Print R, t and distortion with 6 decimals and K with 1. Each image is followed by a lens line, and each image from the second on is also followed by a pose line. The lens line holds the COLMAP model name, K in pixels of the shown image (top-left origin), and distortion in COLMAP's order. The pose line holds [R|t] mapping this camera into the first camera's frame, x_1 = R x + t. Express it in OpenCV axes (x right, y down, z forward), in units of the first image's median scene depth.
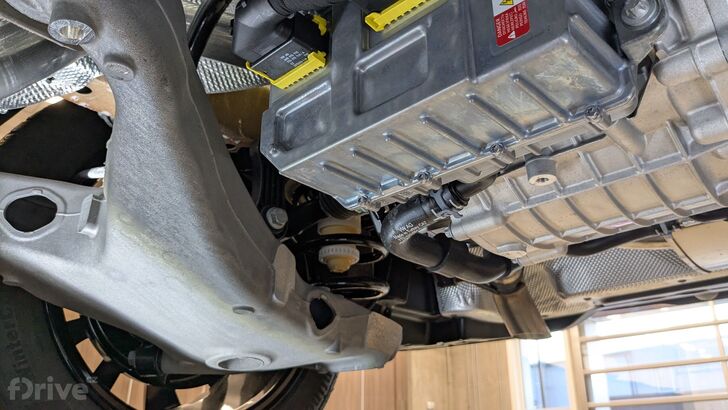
lens RADIAL K [[587.2, 0, 359.3], [0, 587.2, 199.0], [0, 0, 1]] dist [0.050784, -0.111296]
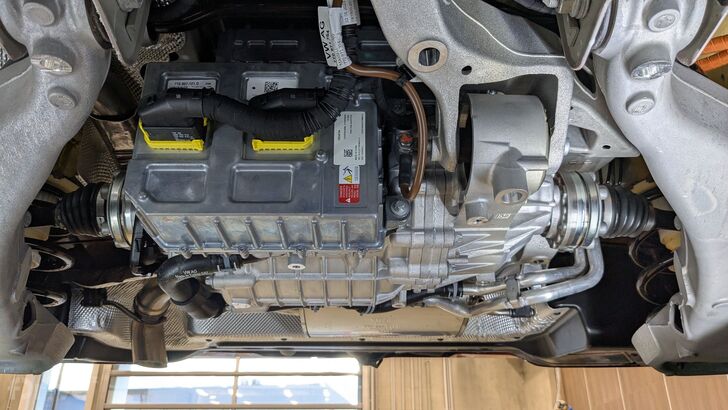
lens RADIAL K [[580.9, 0, 364.0], [0, 580.9, 205.0], [0, 0, 1]] dist [0.052007, -0.110055]
pose [[0.724281, 0.310005, 0.615884, -0.208916], [-0.279553, 0.948546, -0.148695, -0.003492], [-0.630291, -0.064475, 0.773677, -0.105965]]
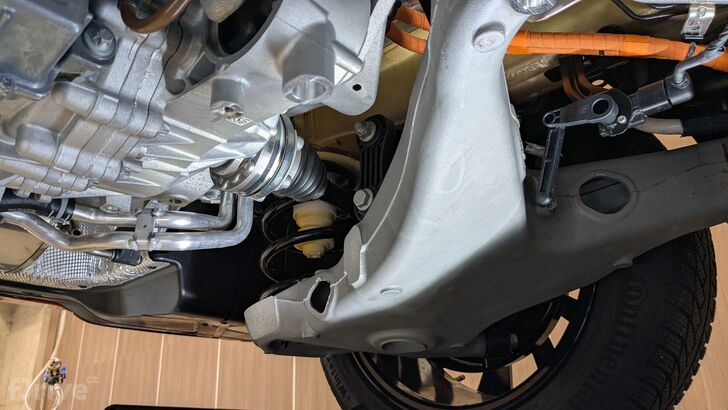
lens RADIAL K [[587.2, 0, 359.3], [0, 587.2, 199.0], [0, 0, 1]] dist [0.050784, -0.111296]
pose [[0.013171, 0.389473, 0.920944, -0.112862], [-0.381388, 0.853352, -0.355434, 0.037421], [-0.924321, -0.346556, 0.159780, 0.072895]]
